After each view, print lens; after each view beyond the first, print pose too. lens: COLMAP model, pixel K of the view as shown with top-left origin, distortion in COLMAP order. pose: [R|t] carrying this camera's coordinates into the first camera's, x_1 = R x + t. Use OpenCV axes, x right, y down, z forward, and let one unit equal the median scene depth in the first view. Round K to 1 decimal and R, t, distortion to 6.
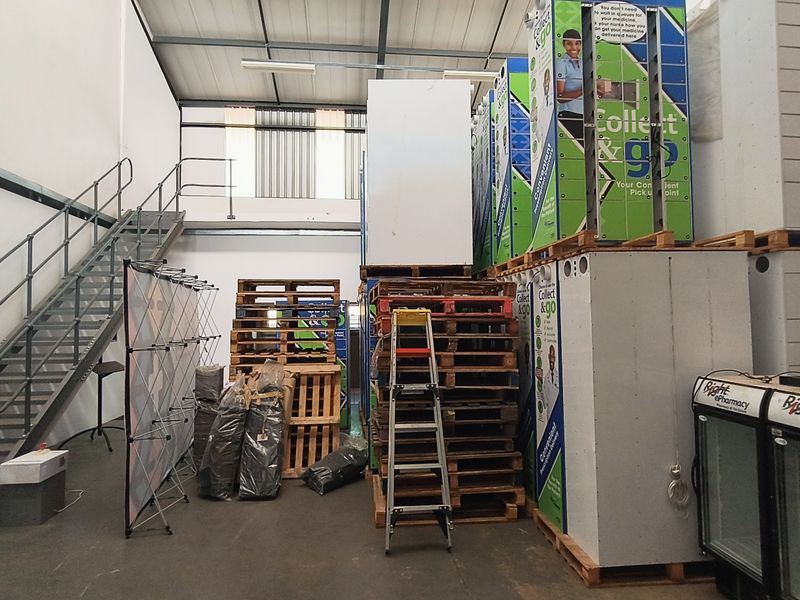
lens RADIAL K [[489.8, 0, 400.0], [0, 489.8, 300.0], [0, 0, 1]] dist [0.002490, 0.001210]
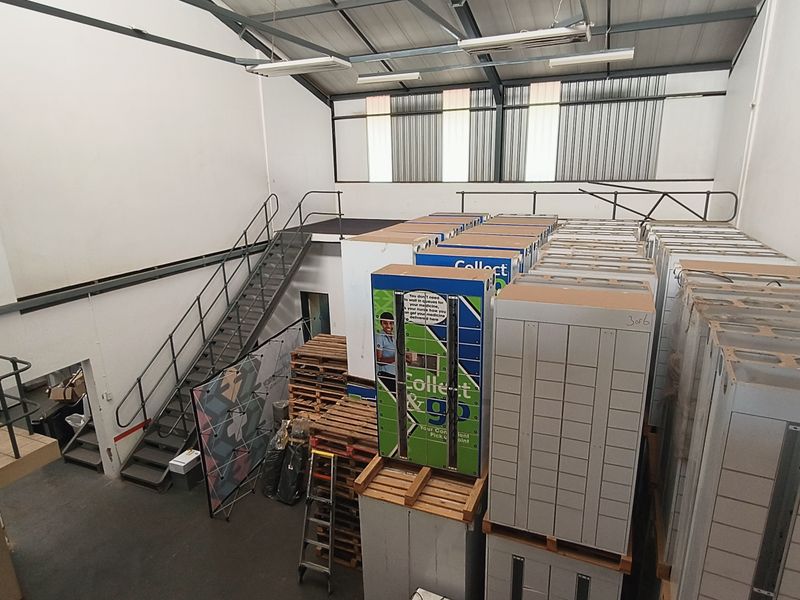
lens RADIAL K [[488.3, 0, 398.4], [0, 488.3, 301.3], [0, 0, 1]] dist [0.005007, 0.000148]
pose [[0.871769, 0.121090, -0.474717, 0.965114], [0.032015, 0.952822, 0.301837, -0.950648], [0.488870, -0.278330, 0.826764, -0.029275]]
